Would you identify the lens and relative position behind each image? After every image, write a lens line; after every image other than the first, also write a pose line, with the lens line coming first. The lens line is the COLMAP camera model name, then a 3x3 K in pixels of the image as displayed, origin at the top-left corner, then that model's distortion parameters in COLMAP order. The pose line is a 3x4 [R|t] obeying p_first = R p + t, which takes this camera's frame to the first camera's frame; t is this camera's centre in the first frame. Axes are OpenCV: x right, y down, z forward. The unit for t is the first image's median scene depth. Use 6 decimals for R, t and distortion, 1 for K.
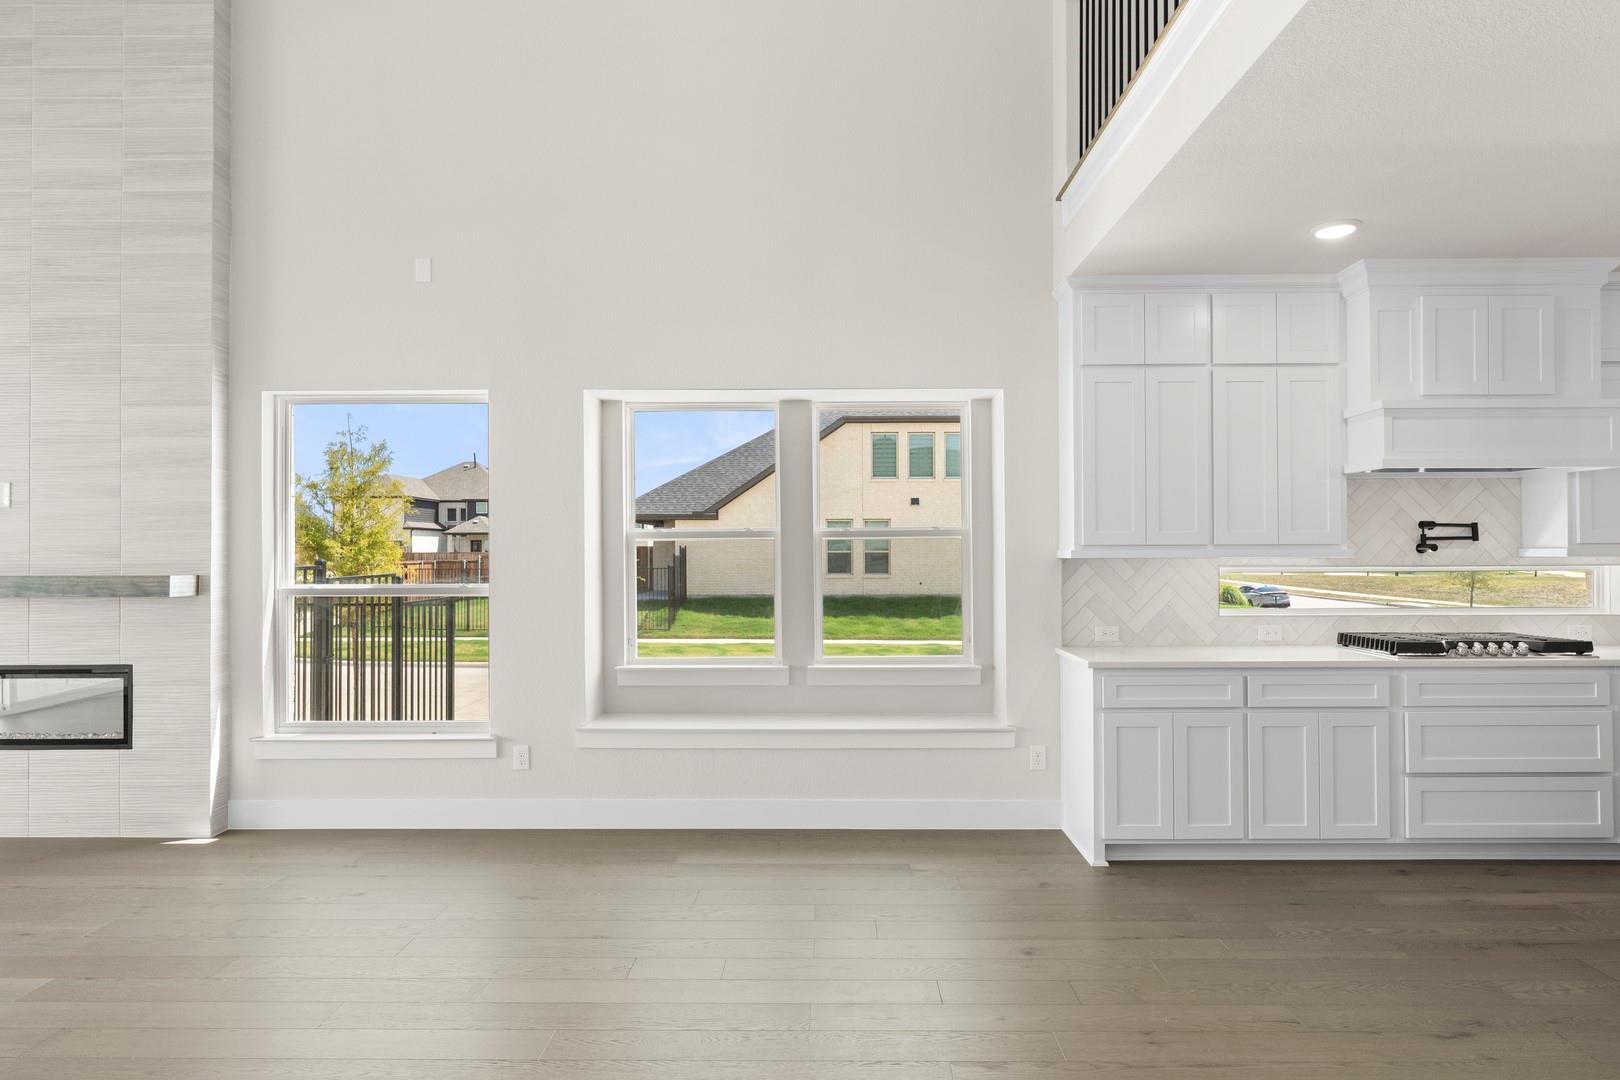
lens RADIAL K [[925.1, 0, 812.2], [0, 925.1, 536.7], [0, 0, 1]] dist [0.003383, -0.001109]
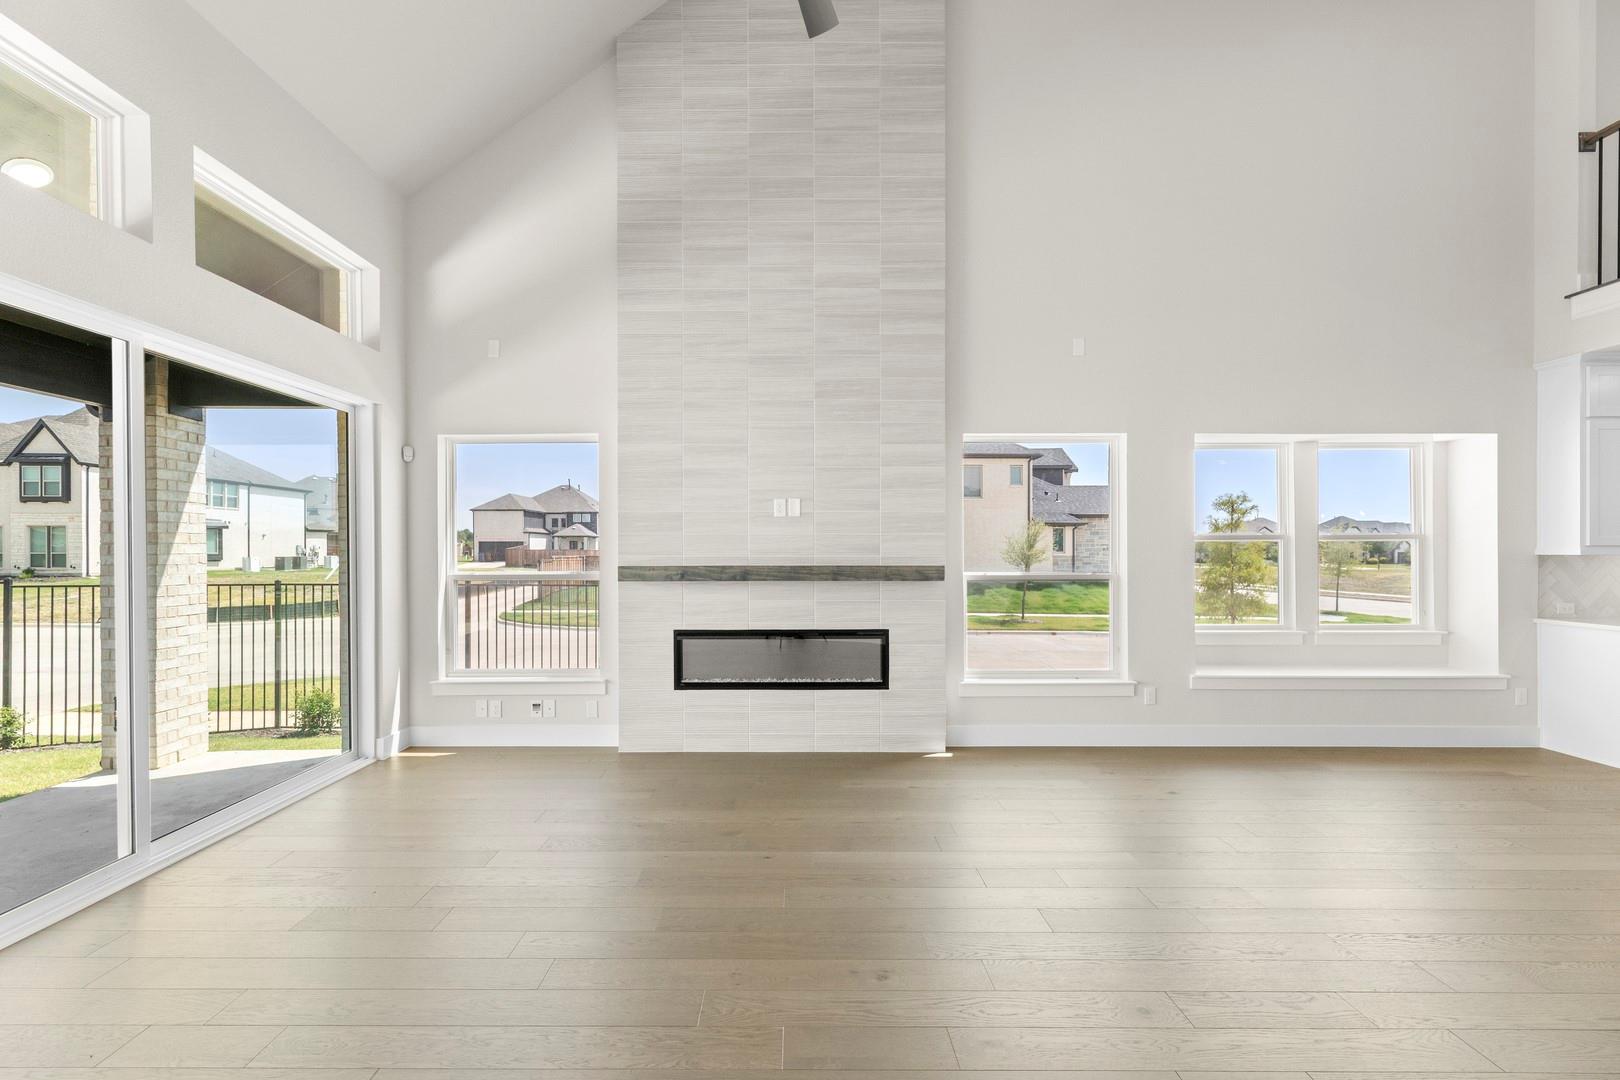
lens RADIAL K [[655.6, 0, 808.5], [0, 655.6, 547.4], [0, 0, 1]] dist [0.000442, 0.000165]
pose [[0.999984, 0.002526, 0.005085, -0.853803], [-0.002589, 0.999919, 0.012482, 0.002578], [-0.005053, -0.012495, 0.999909, 0.012794]]
